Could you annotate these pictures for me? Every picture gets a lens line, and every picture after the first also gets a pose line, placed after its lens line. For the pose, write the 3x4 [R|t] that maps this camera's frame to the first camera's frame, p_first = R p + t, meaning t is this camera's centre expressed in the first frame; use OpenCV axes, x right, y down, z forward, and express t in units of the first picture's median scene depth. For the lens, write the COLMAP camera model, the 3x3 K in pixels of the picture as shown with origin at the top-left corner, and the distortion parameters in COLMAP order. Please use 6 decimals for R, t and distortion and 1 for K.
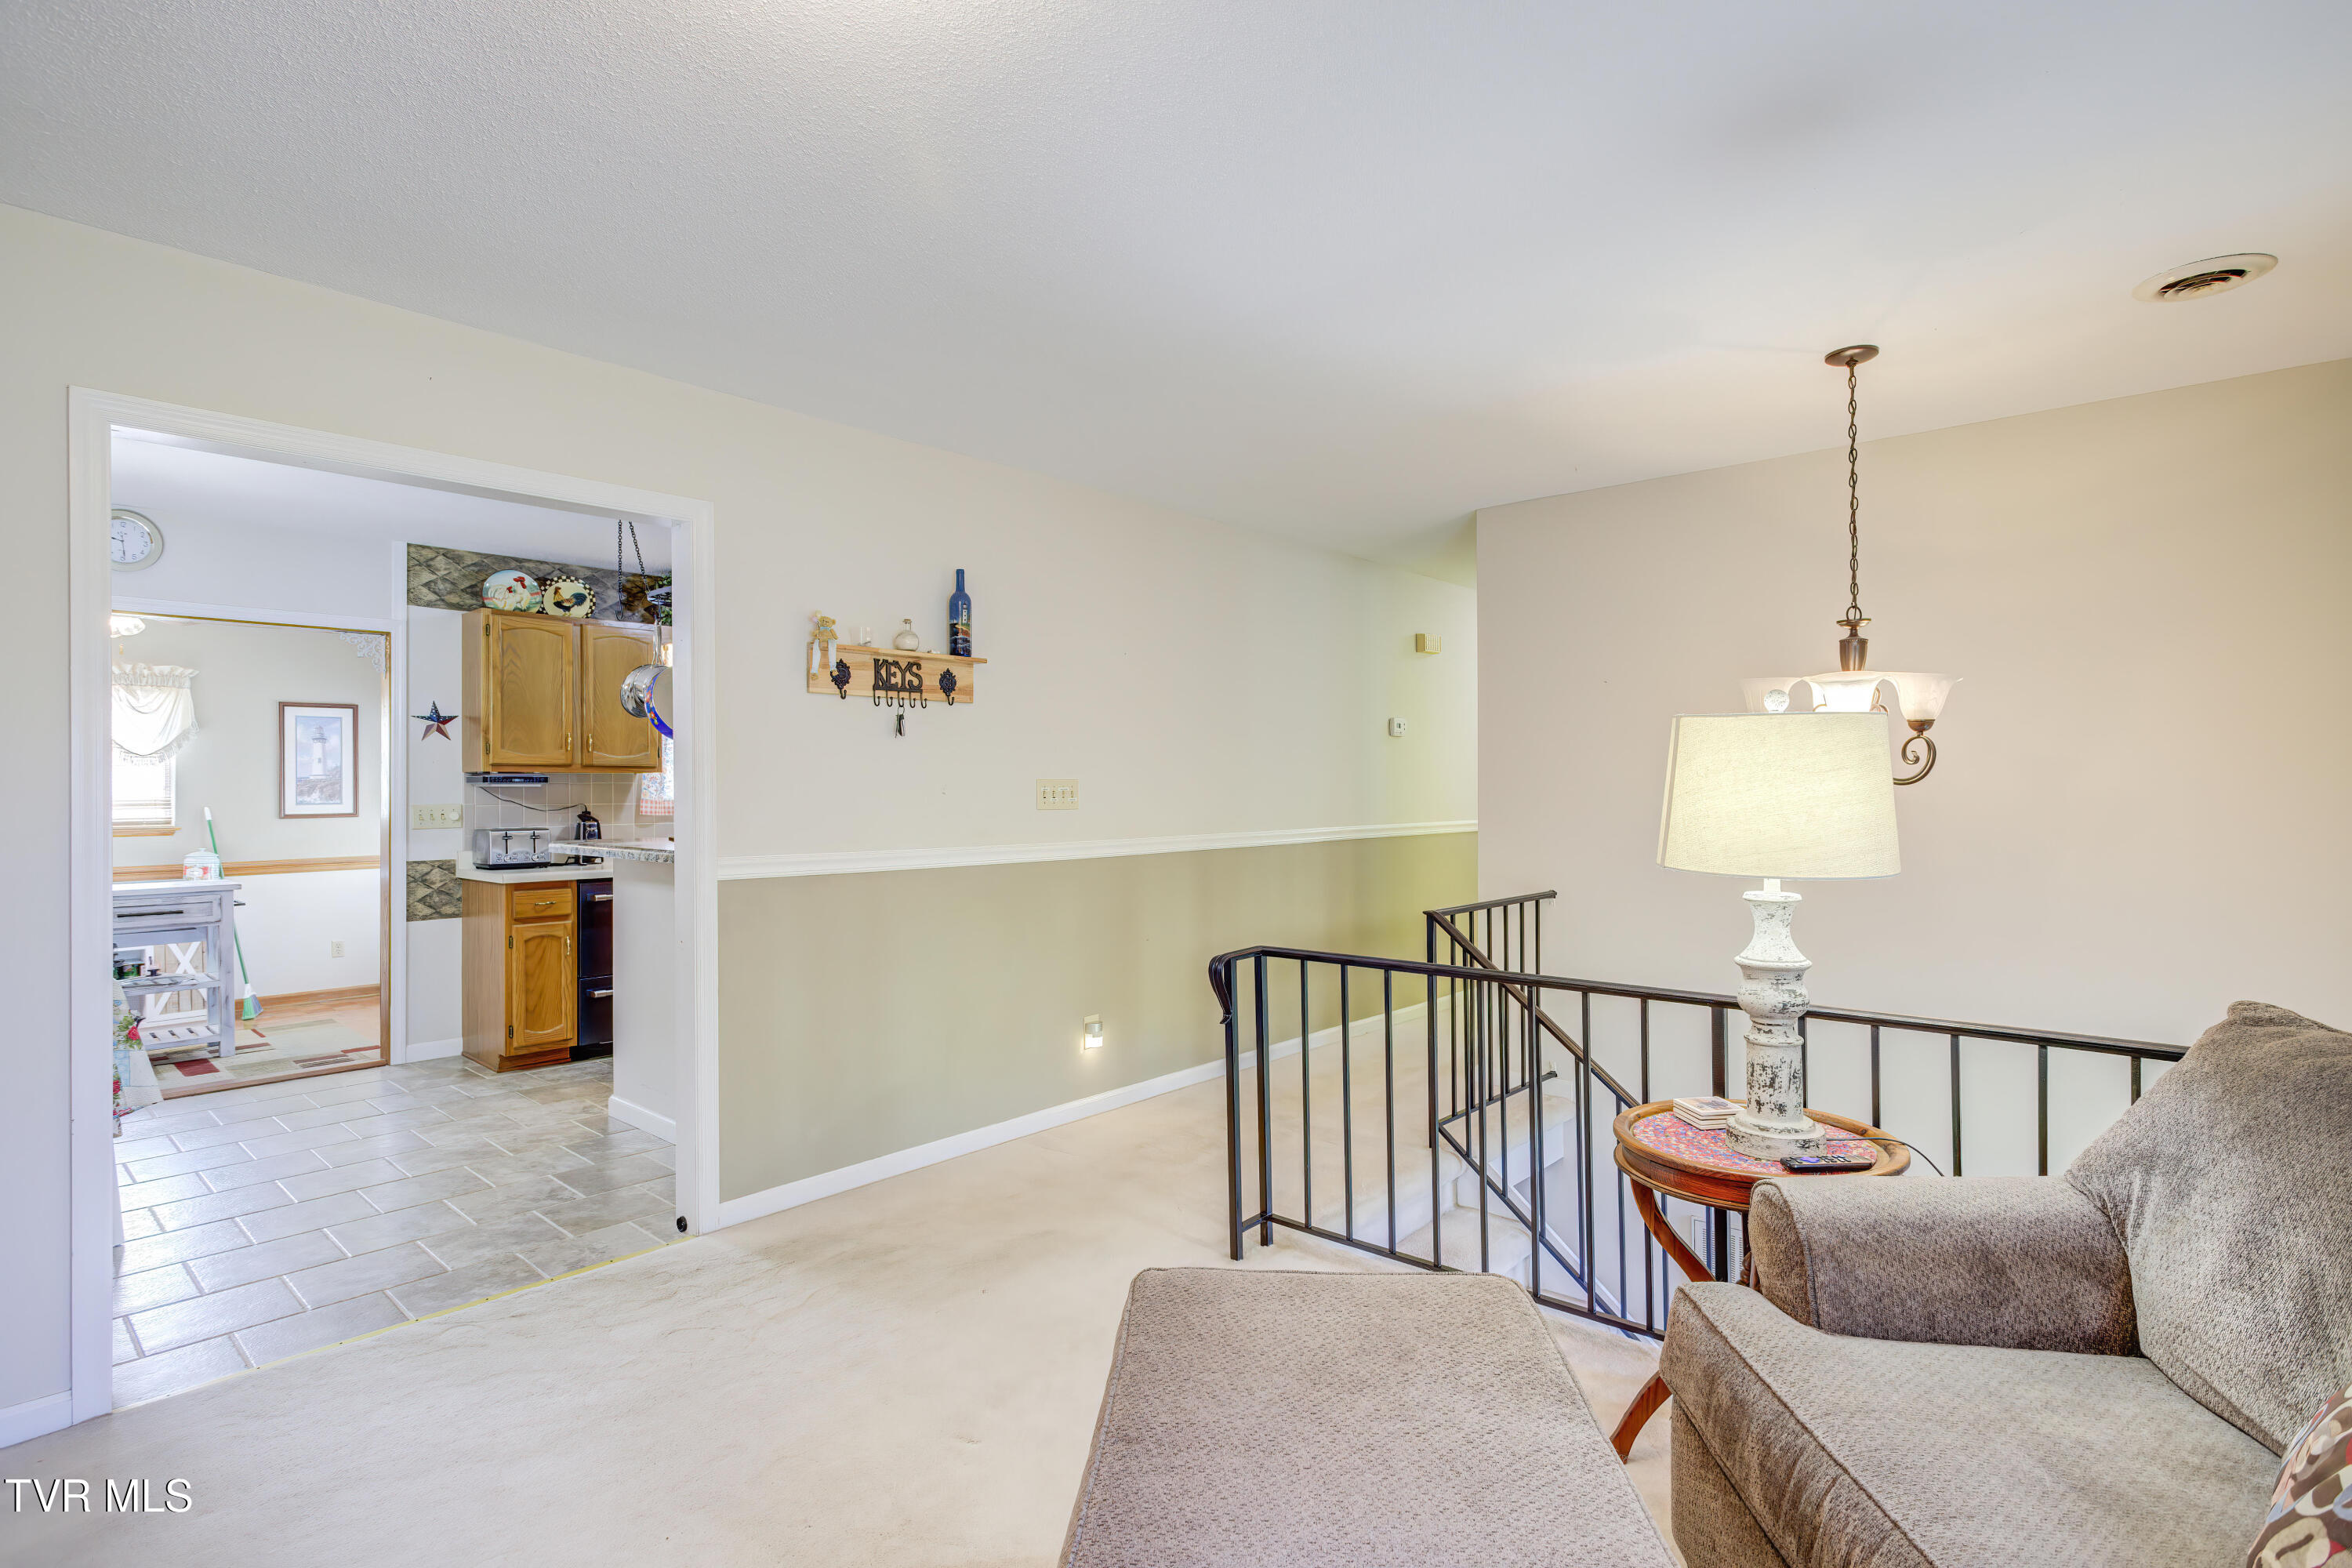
lens RADIAL K [[1147.4, 0, 1184.7], [0, 1147.4, 794.7], [0, 0, 1]] dist [-0.010261, 0.004146]
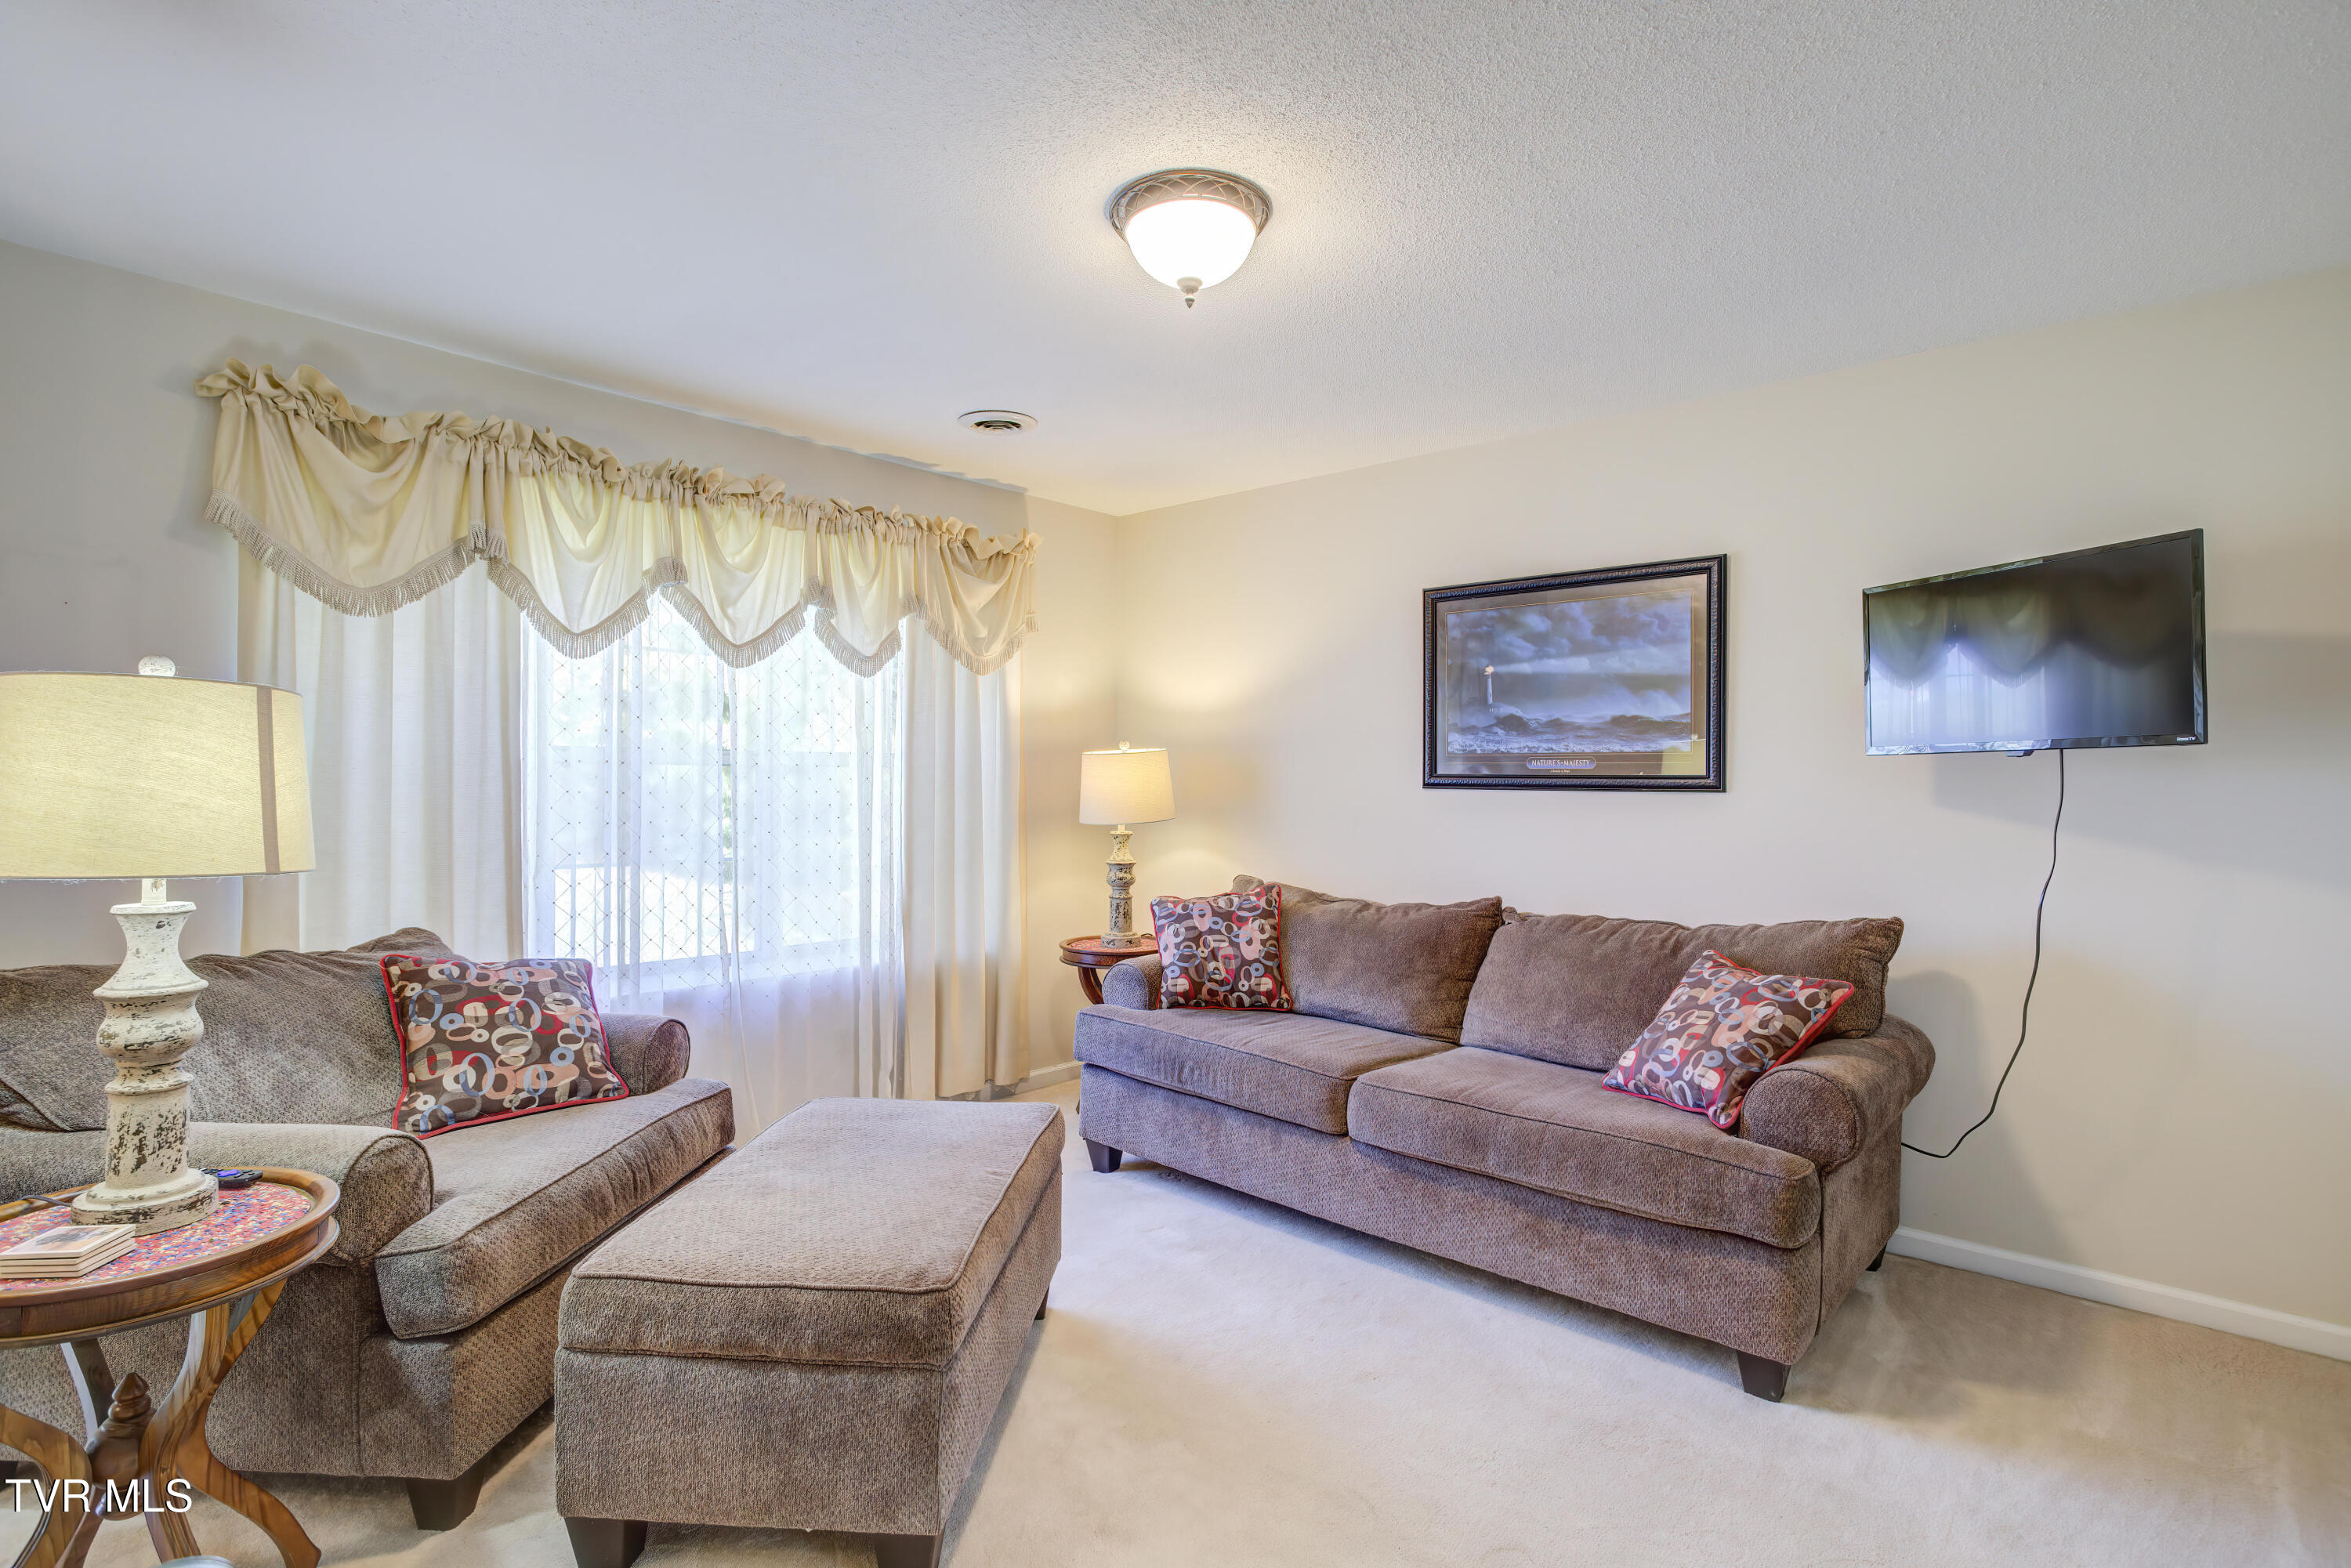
lens RADIAL K [[1146.9, 0, 1178.2], [0, 1146.9, 781.7], [0, 0, 1]] dist [-0.010261, 0.004146]
pose [[-0.999976, -0.002227, 0.006599, -0.082002], [-0.002198, 0.999988, 0.004351, -0.002054], [-0.006608, 0.004337, -0.999969, 0.663171]]
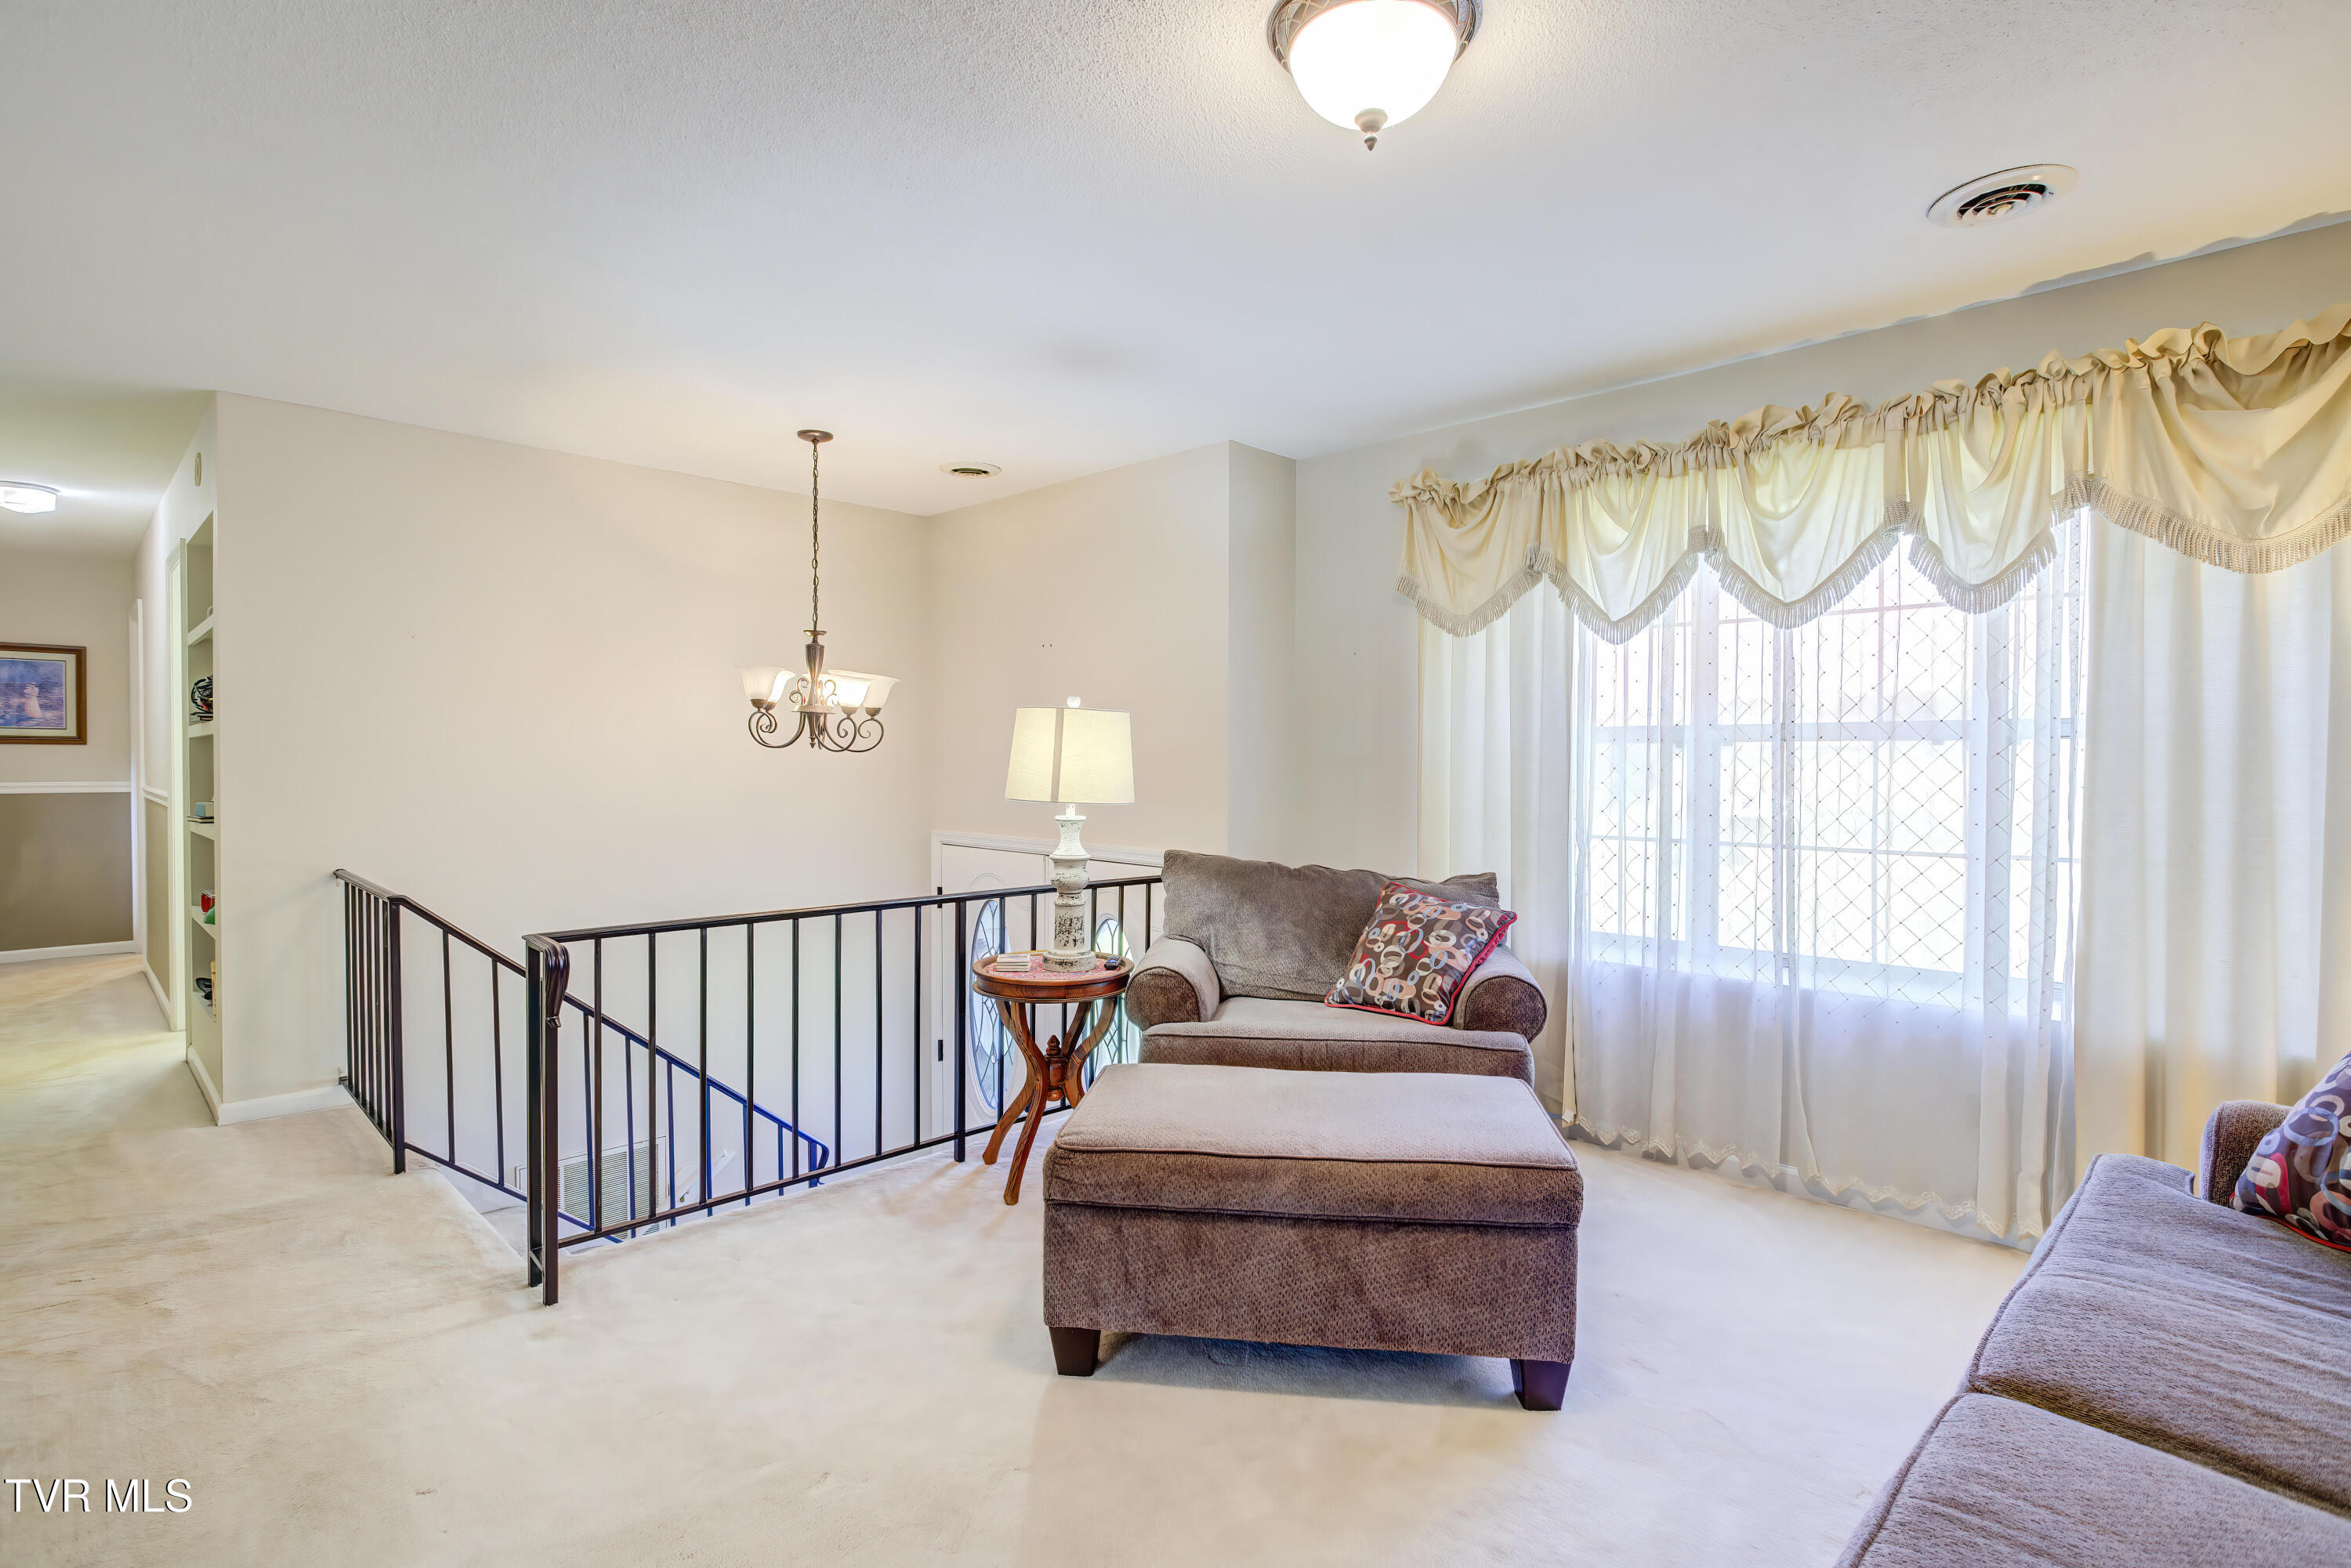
lens RADIAL K [[1146.9, 0, 1175.7], [0, 1146.9, 784.4], [0, 0, 1]] dist [-0.010261, 0.004146]
pose [[0.058775, -0.017456, 0.998119, -0.425270], [0.000028, 0.999847, 0.017485, 0.004191], [-0.998271, -0.001000, 0.058767, 0.273805]]
